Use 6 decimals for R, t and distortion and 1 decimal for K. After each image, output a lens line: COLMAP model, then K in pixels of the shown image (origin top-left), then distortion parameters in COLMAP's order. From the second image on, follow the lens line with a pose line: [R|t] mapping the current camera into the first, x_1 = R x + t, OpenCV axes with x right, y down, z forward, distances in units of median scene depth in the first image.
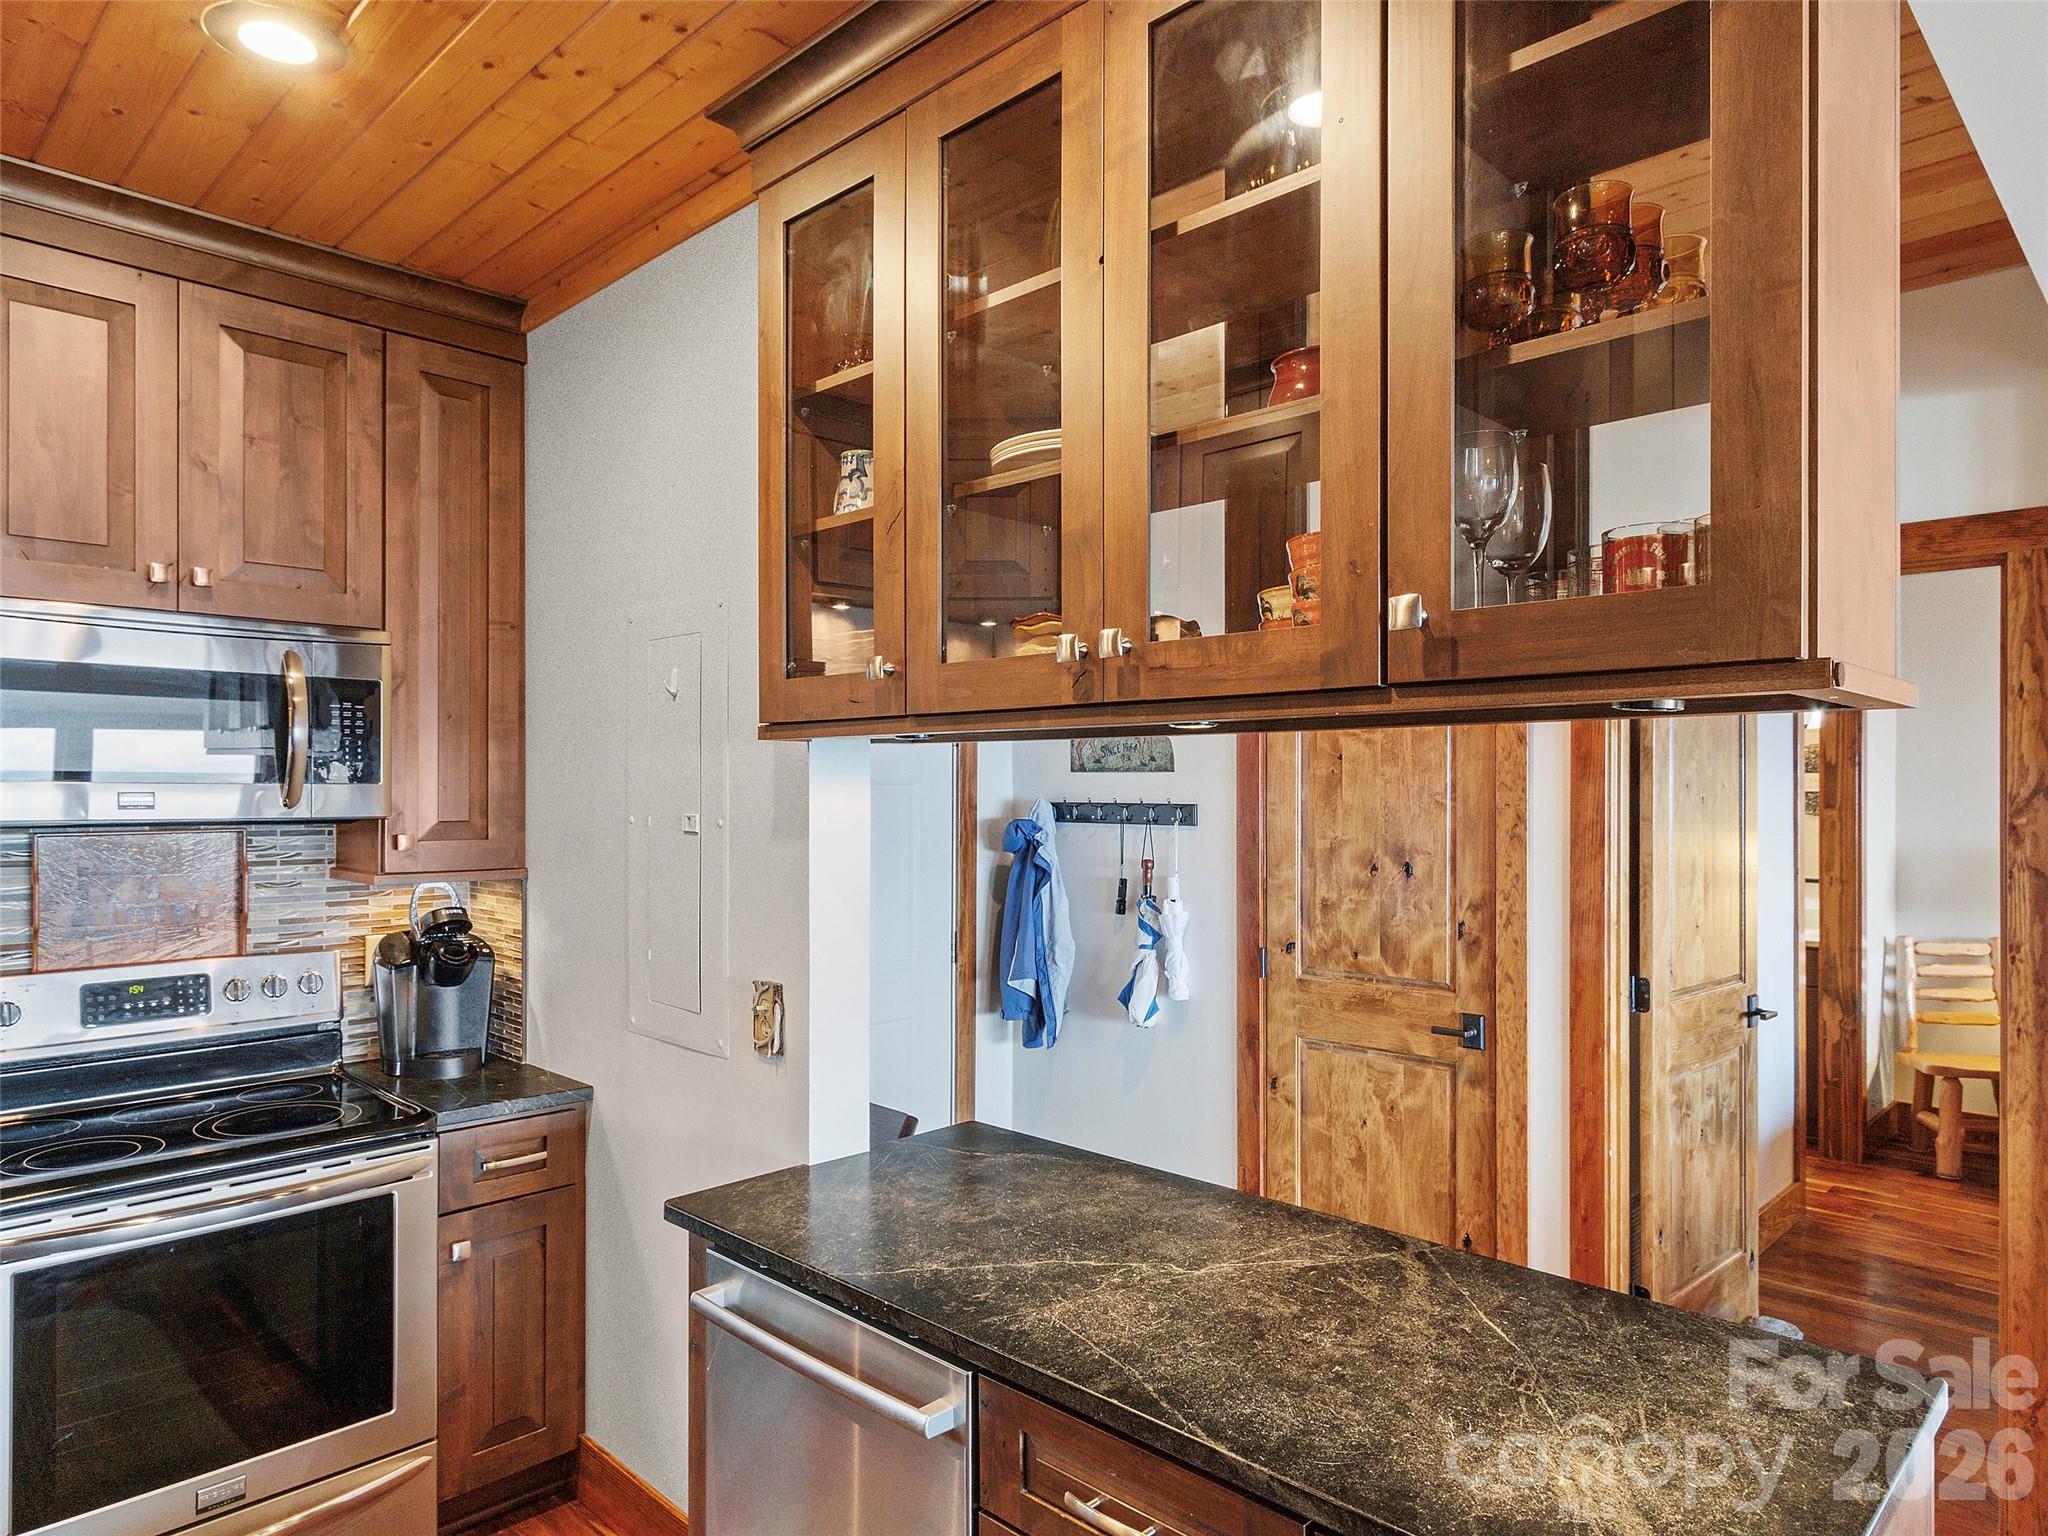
lens RADIAL K [[1198.1, 0, 1018.4], [0, 1198.1, 799.8], [0, 0, 1]] dist [-0.000436, -0.001204]
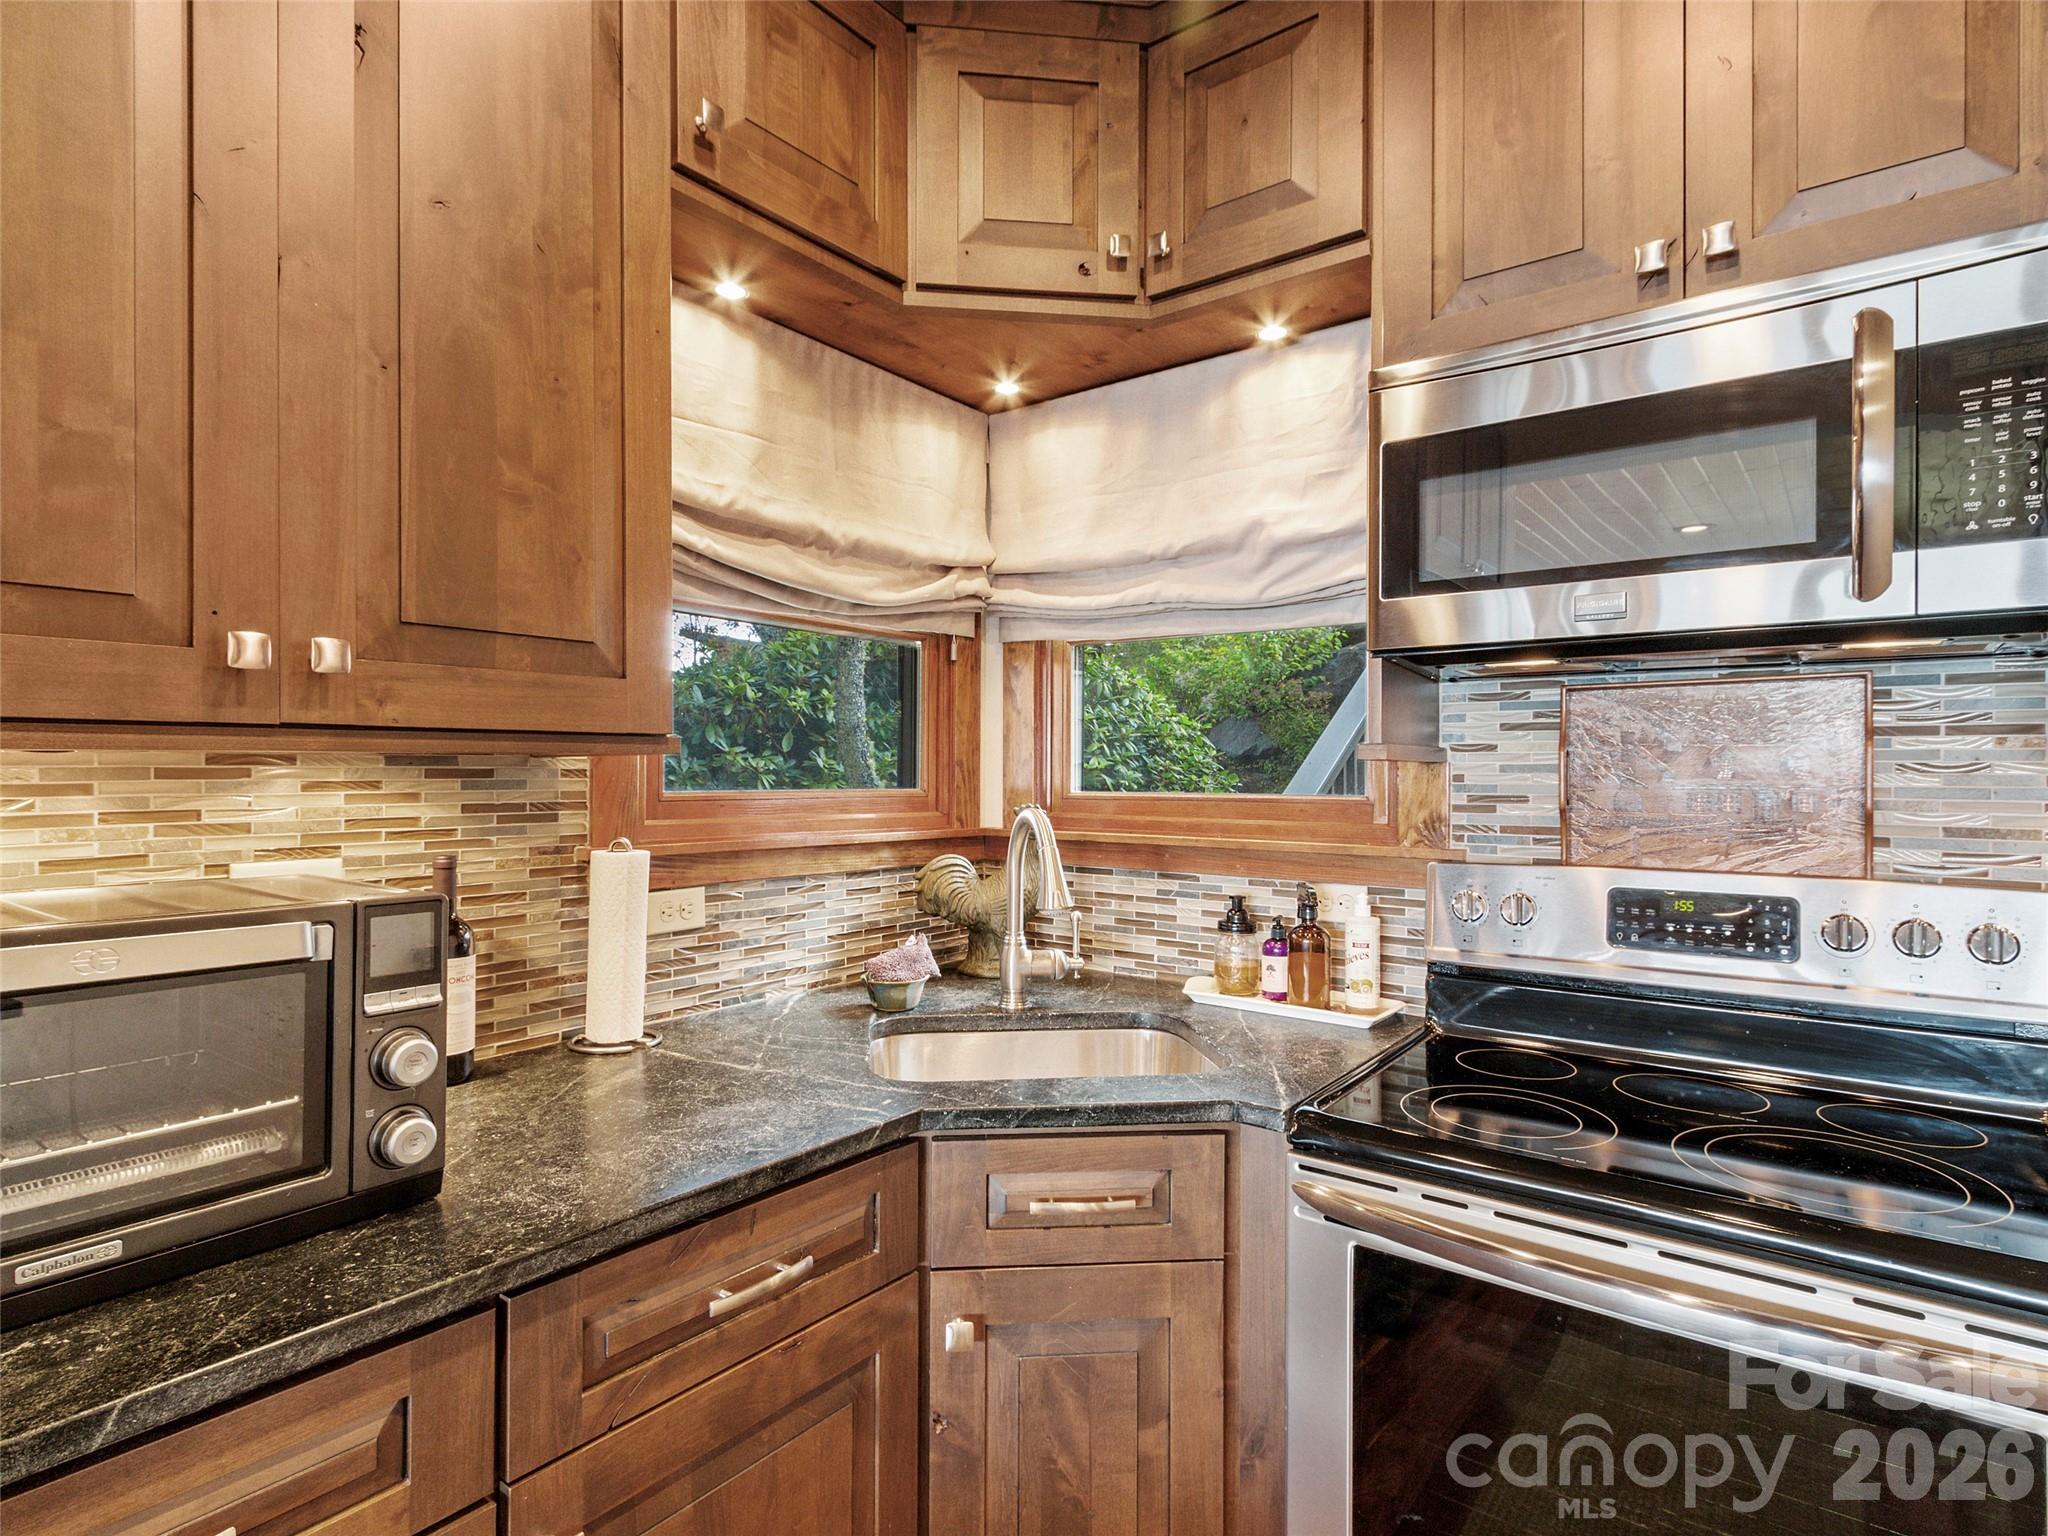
lens RADIAL K [[1048.9, 0, 1023.7], [0, 1048.9, 783.2], [0, 0, 1]] dist [-0.001275, -0.000678]
pose [[0.094175, 0.002756, -0.995552, -0.166815], [-0.002025, 0.999995, 0.002577, 0.085603], [0.995554, 0.001774, 0.094180, 0.555672]]
